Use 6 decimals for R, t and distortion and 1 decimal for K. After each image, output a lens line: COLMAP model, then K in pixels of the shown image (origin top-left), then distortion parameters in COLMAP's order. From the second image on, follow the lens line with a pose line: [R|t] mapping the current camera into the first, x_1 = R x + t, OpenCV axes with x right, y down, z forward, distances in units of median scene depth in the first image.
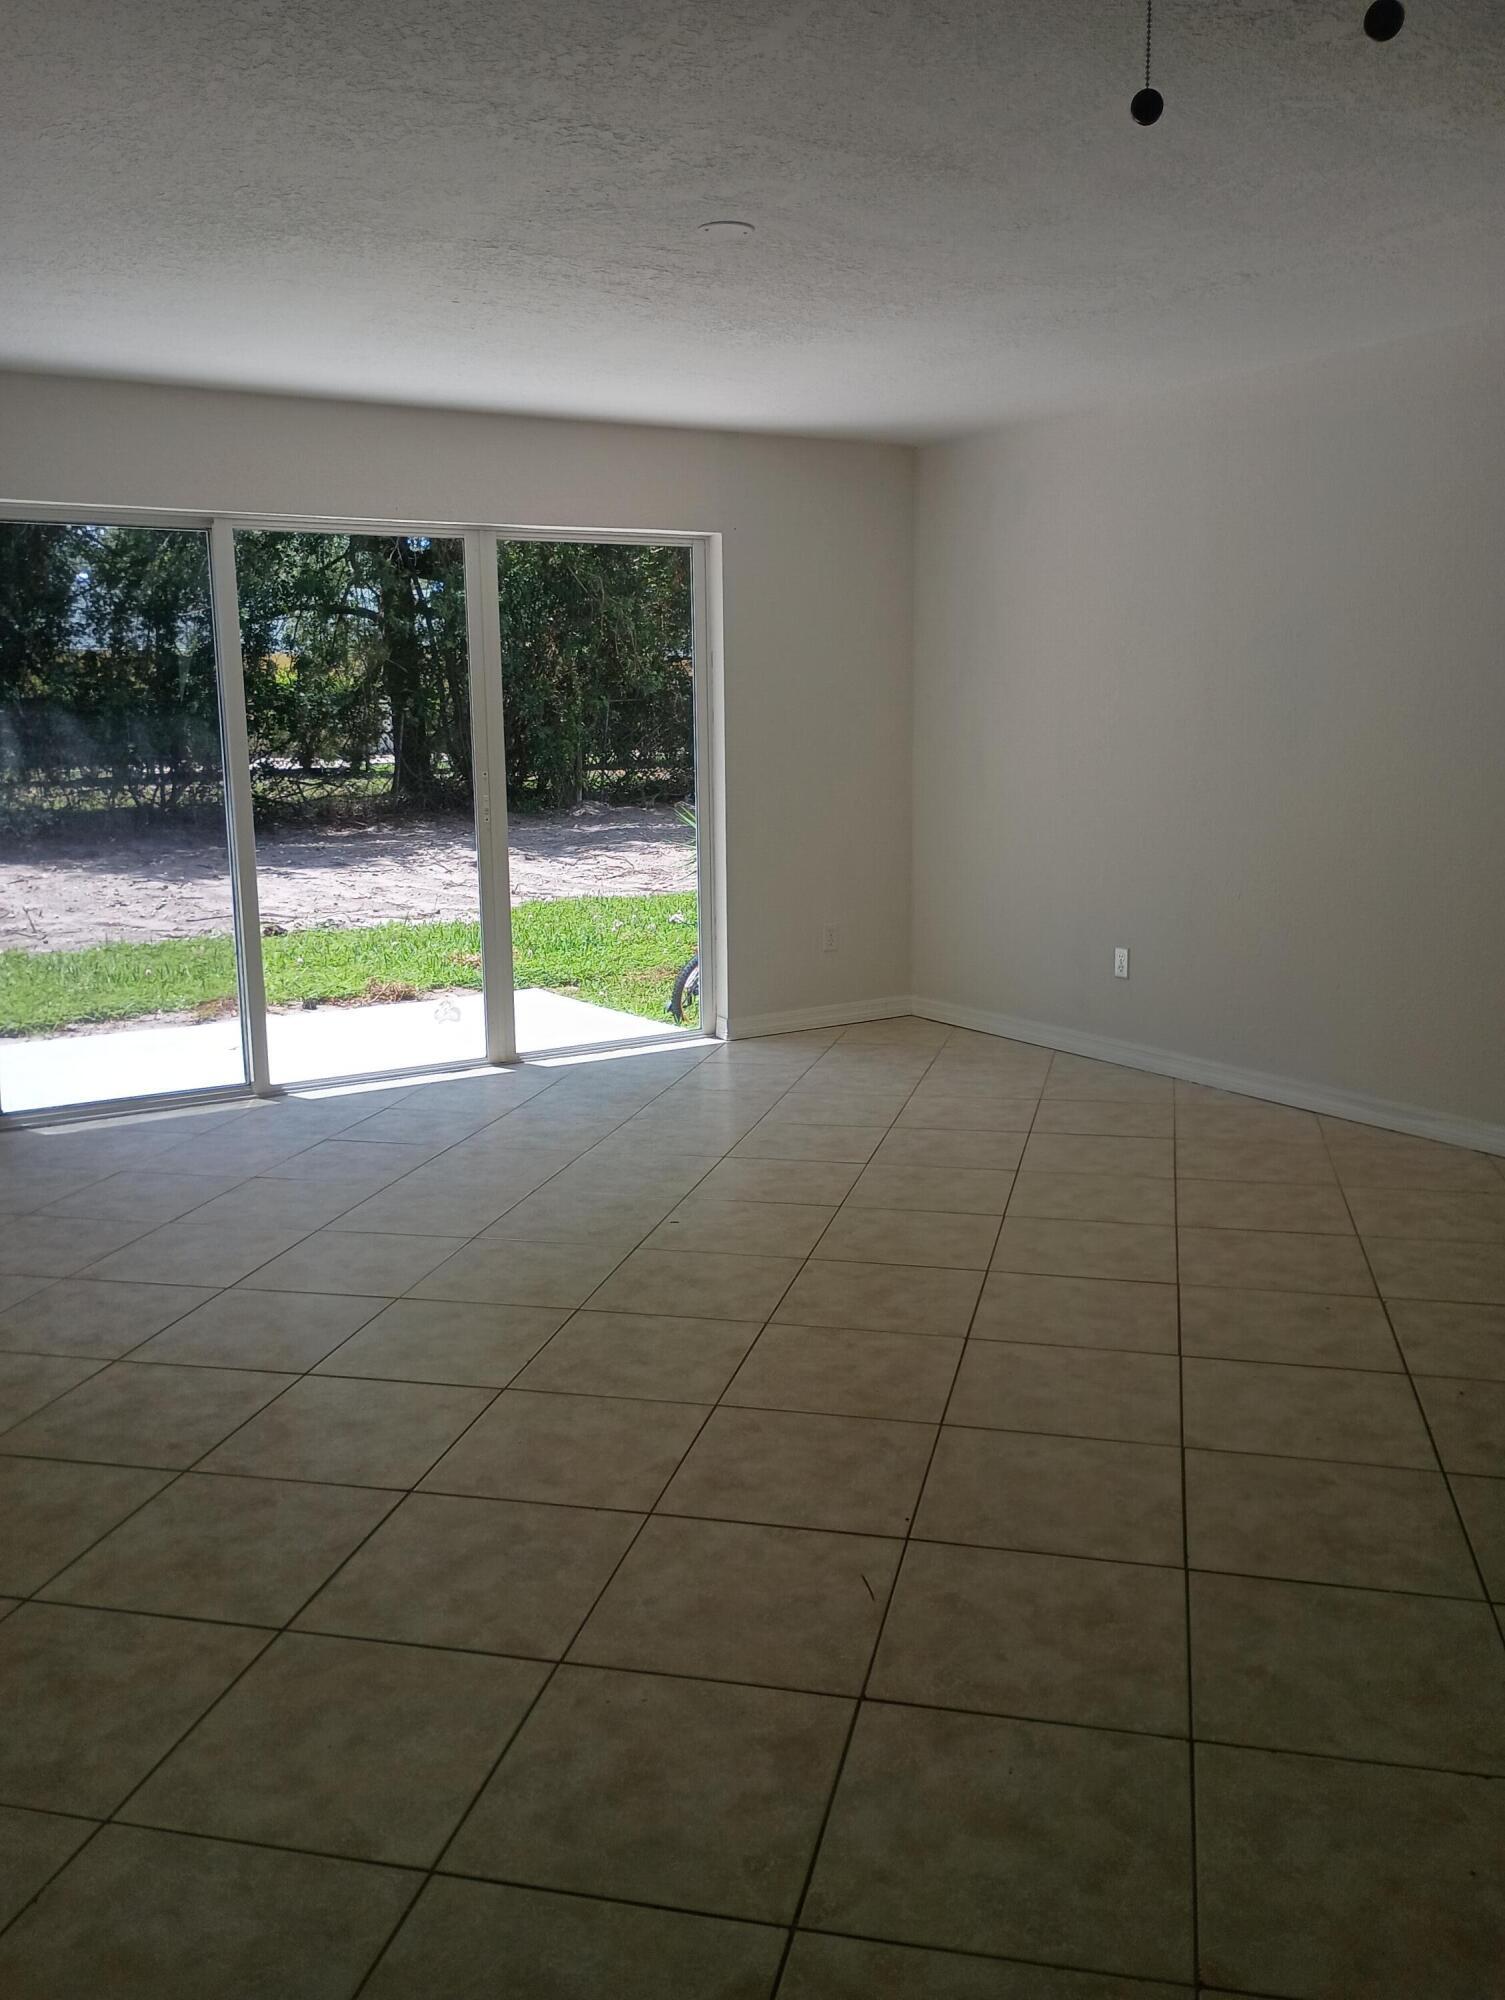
lens RADIAL K [[1664.8, 0, 761.6], [0, 1664.8, 997.8], [0, 0, 1]] dist [0.058830, -0.082711]
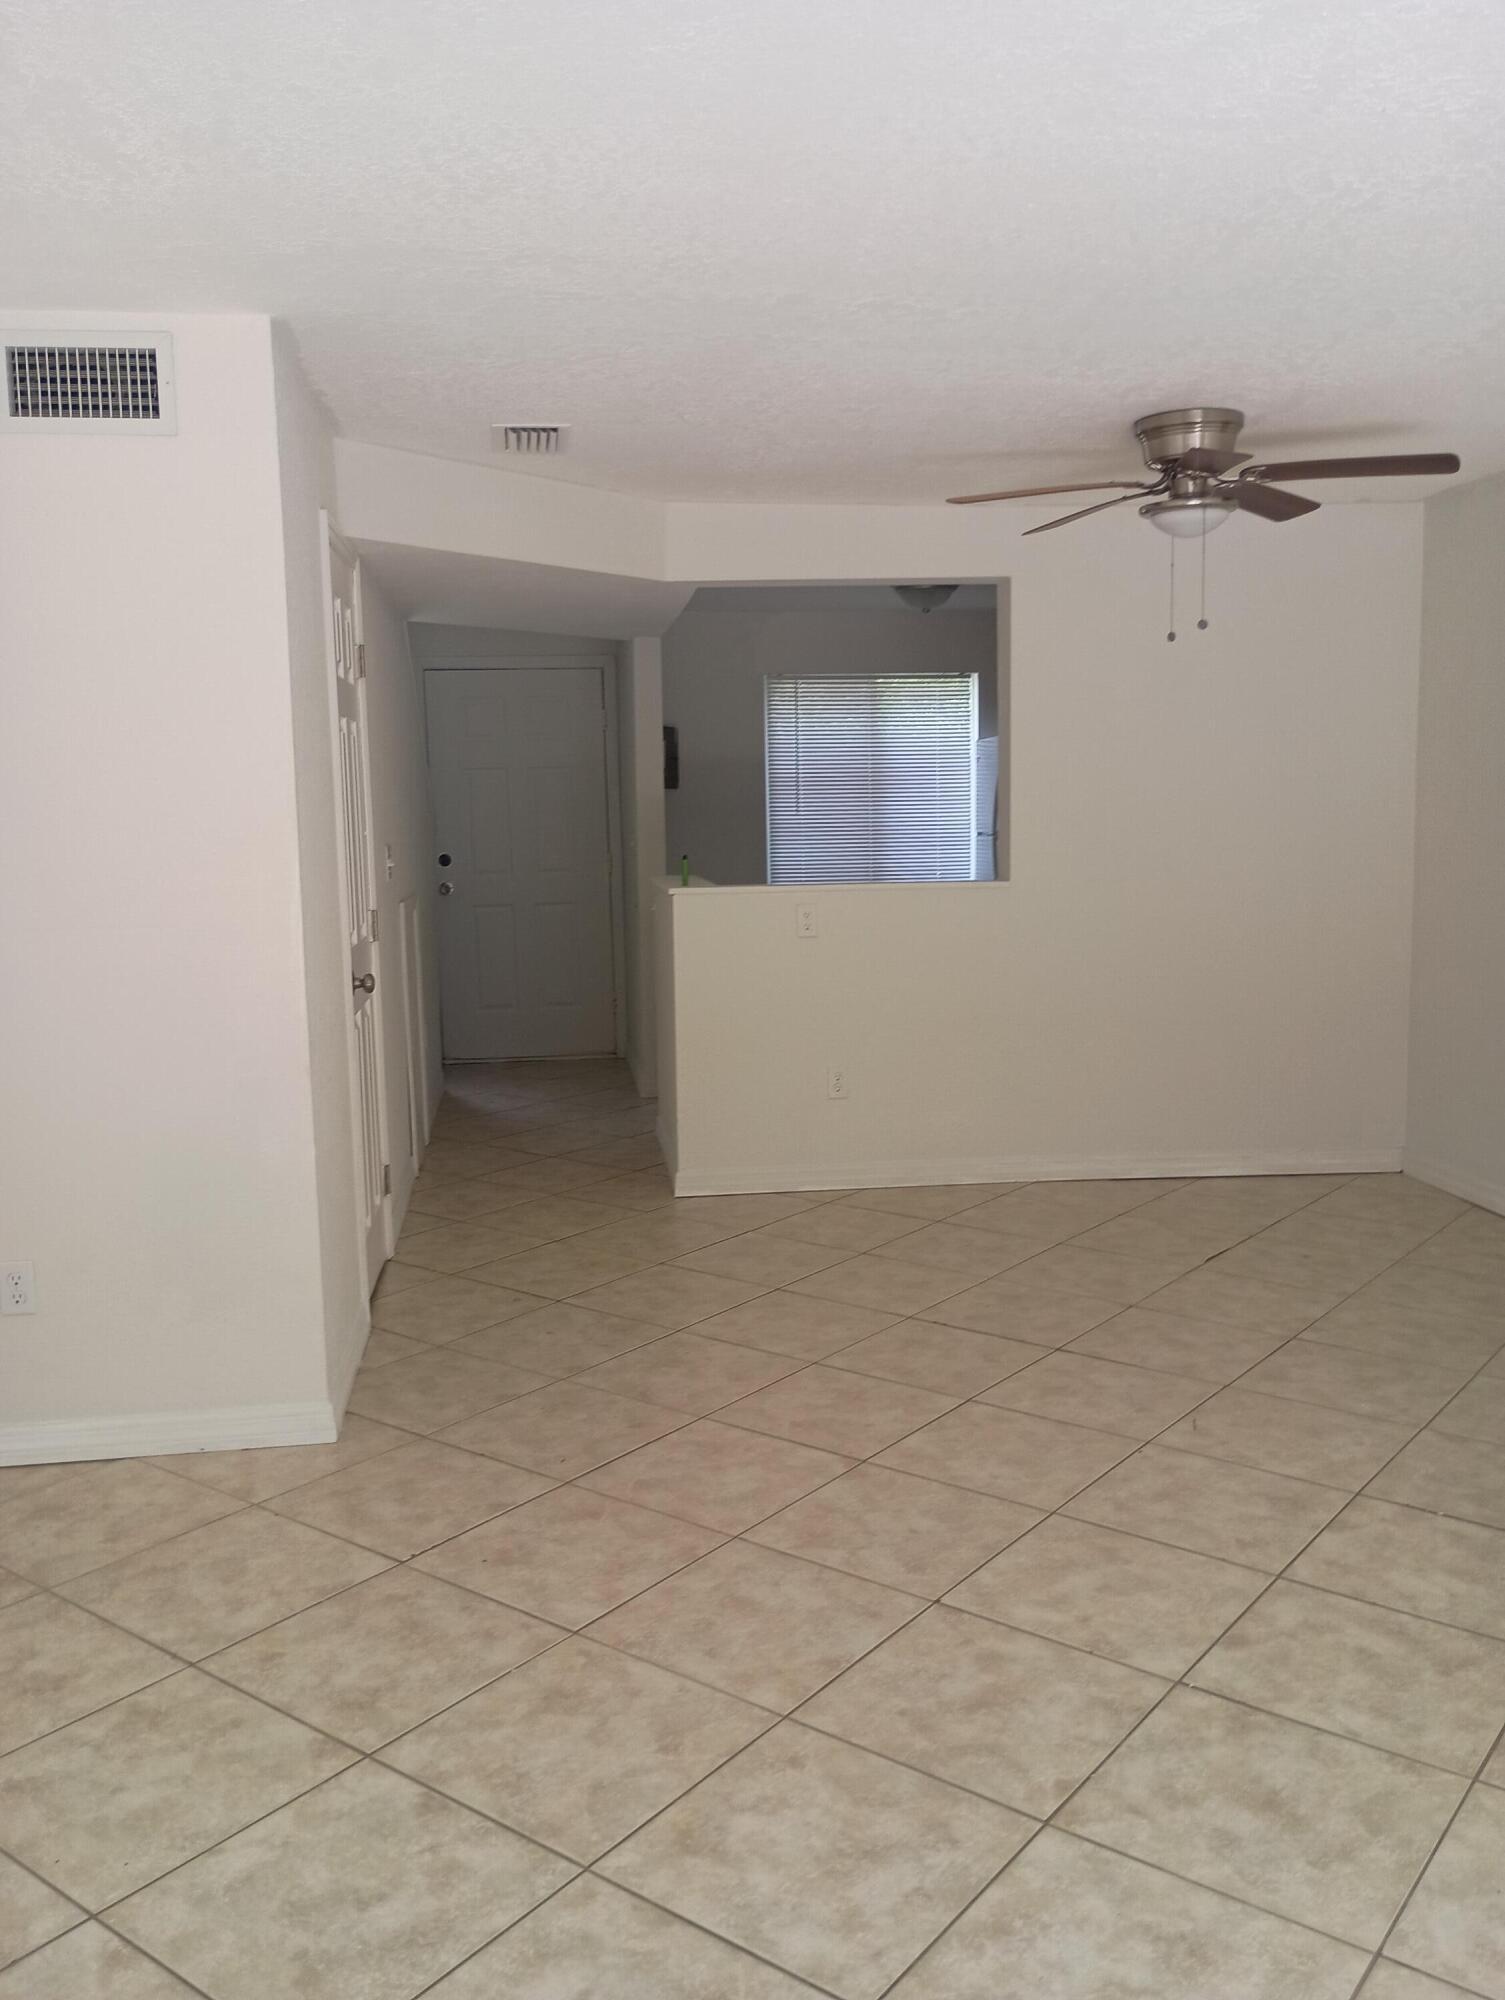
lens RADIAL K [[1641.7, 0, 767.9], [0, 1641.7, 998.4], [0, 0, 1]] dist [0.062702, -0.073379]
pose [[-0.914165, -0.017317, 0.404972, -0.104406], [0.103023, 0.956351, 0.273456, -0.259785], [-0.392031, 0.291706, -0.872479, 1.412795]]
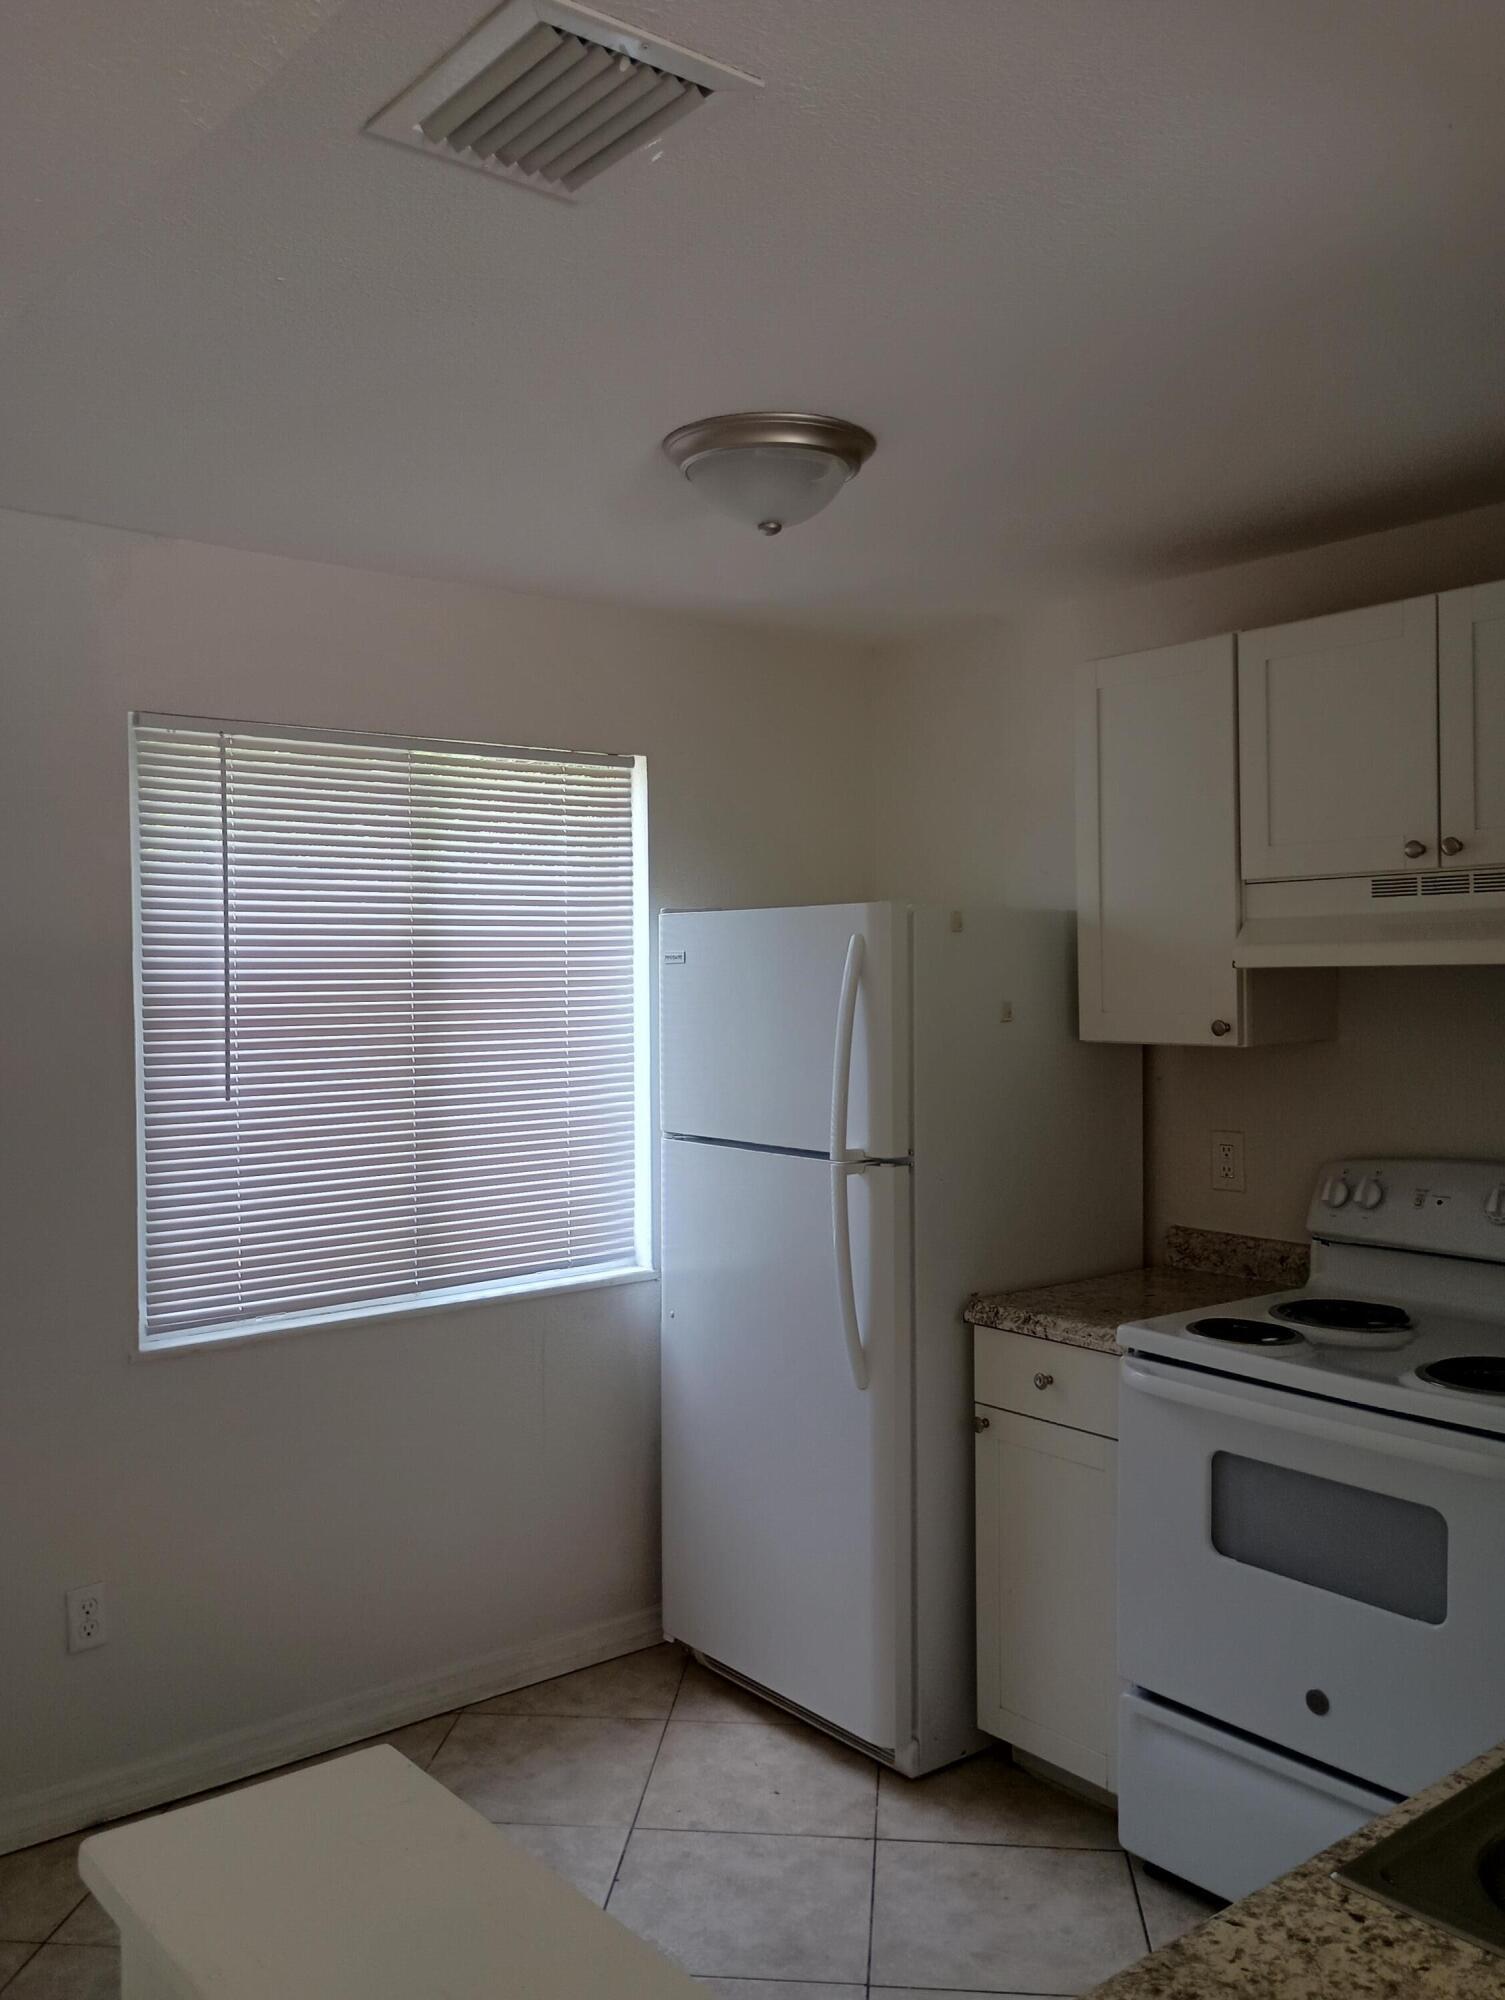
lens RADIAL K [[1664.8, 0, 761.6], [0, 1664.8, 997.8], [0, 0, 1]] dist [0.058830, -0.082711]
pose [[-0.991447, 0.031225, -0.126718, 0.580142], [0.005600, 0.980240, 0.197731, -0.100868], [0.130388, 0.195330, -0.972031, 0.236394]]
